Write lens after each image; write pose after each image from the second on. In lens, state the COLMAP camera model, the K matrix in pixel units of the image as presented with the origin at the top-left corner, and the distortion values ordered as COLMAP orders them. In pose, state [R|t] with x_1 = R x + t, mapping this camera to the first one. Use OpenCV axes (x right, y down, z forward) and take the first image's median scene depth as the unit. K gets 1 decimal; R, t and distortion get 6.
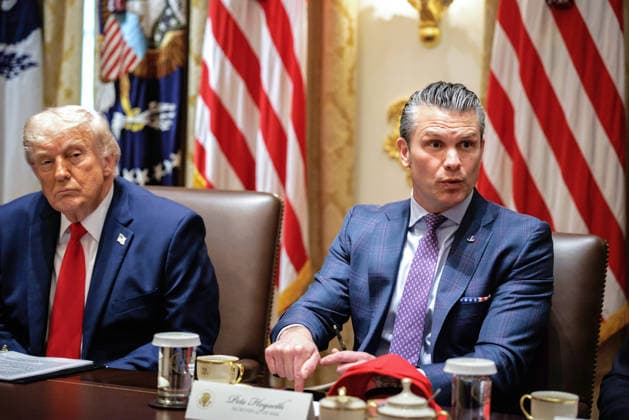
lens RADIAL K [[1702.4, 0, 318.8], [0, 1702.4, 209.5], [0, 0, 1]] dist [0.081839, 0.000000]
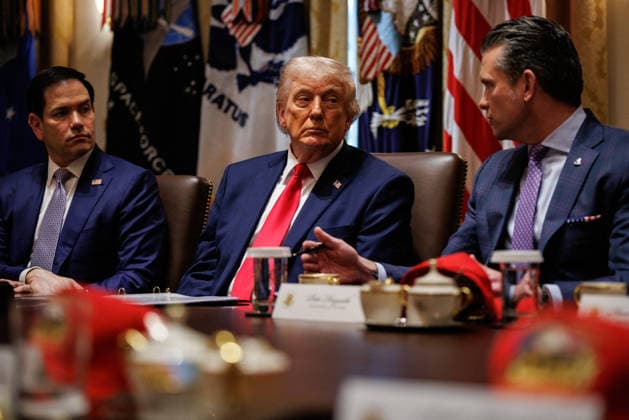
lens RADIAL K [[1911.9, 0, 313.9], [0, 1911.9, 212.6], [0, 0, 1]] dist [0.247521, 0.000000]
pose [[0.964189, -0.037987, -0.262481, 0.142312], [0.024567, 0.998227, -0.054221, 0.063508], [0.264075, 0.045831, 0.963413, -0.095790]]
